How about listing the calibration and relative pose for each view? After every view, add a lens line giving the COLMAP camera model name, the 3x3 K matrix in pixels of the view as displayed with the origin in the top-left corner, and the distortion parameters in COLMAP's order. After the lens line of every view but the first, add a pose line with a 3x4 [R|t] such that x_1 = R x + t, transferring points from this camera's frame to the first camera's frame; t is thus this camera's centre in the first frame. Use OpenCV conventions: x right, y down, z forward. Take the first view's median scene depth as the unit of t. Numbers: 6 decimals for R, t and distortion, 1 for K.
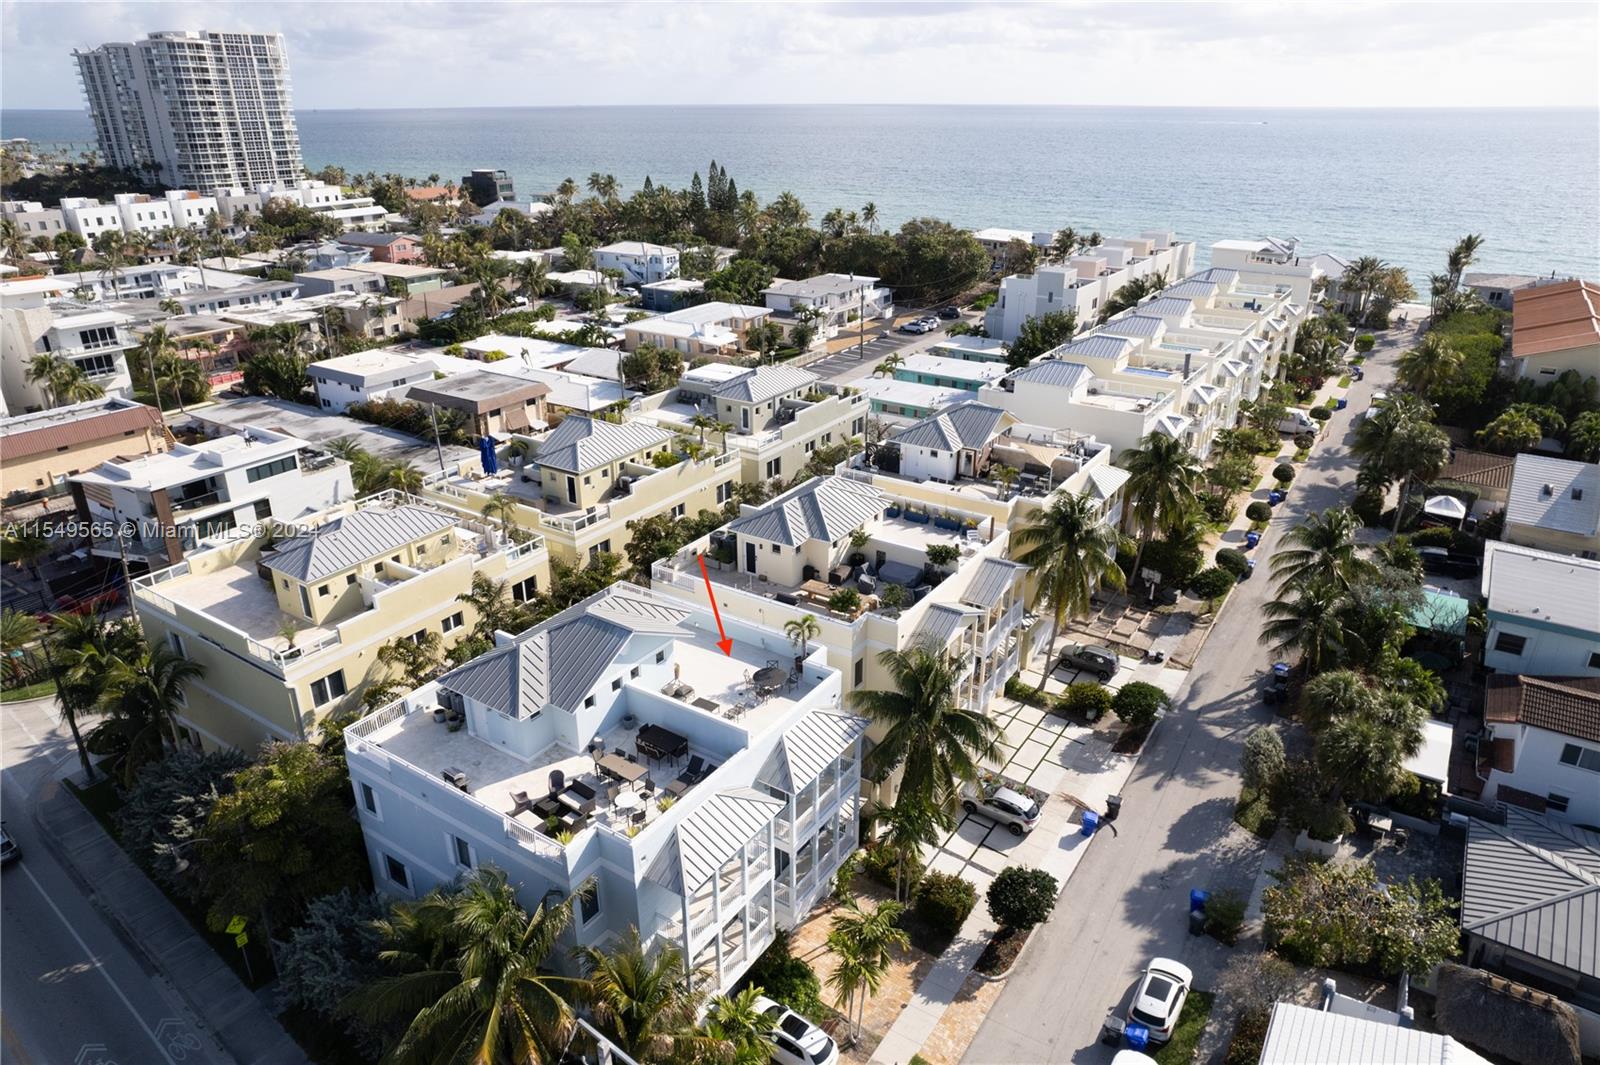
lens RADIAL K [[1021.2, 0, 800.3], [0, 1021.2, 536.8], [0, 0, 1]] dist [-0.061843, 0.052811]
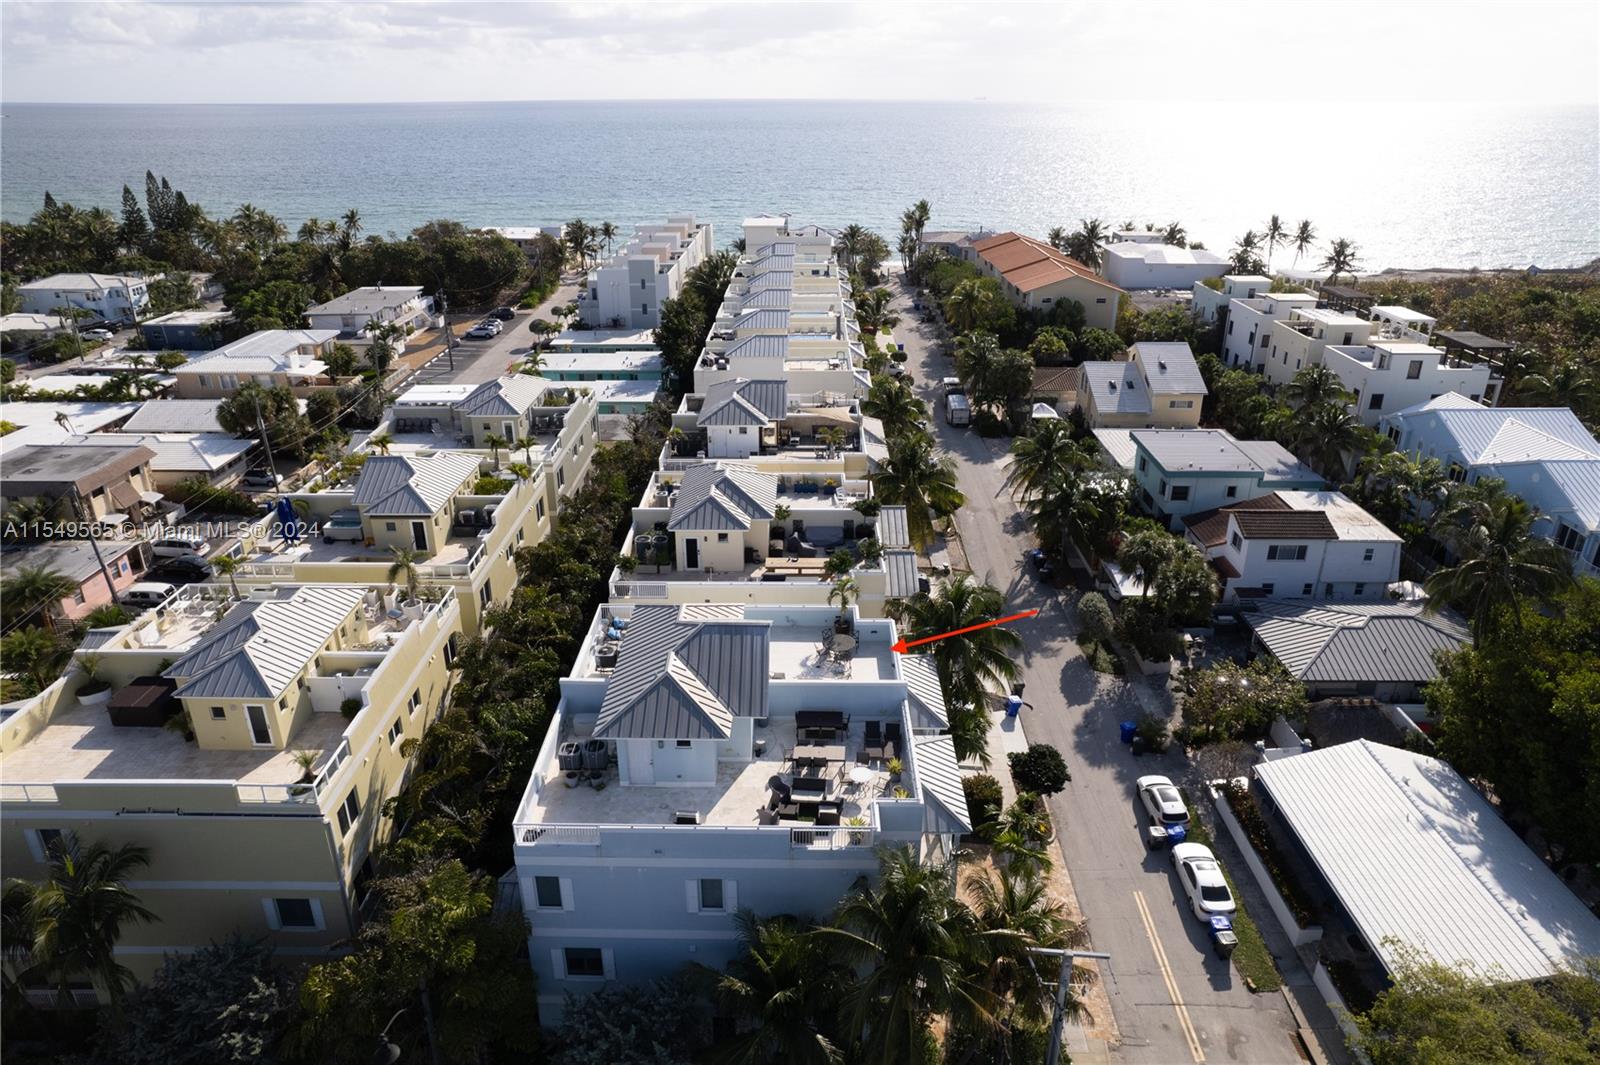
lens RADIAL K [[1021.2, 0, 797.9], [0, 1021.2, 522.1], [0, 0, 1]] dist [-0.061843, 0.052811]
pose [[0.839792, -0.210331, 0.500509, -0.240851], [0.215087, 0.975365, 0.048992, -0.018899], [-0.498484, 0.066510, 0.864344, 0.045277]]
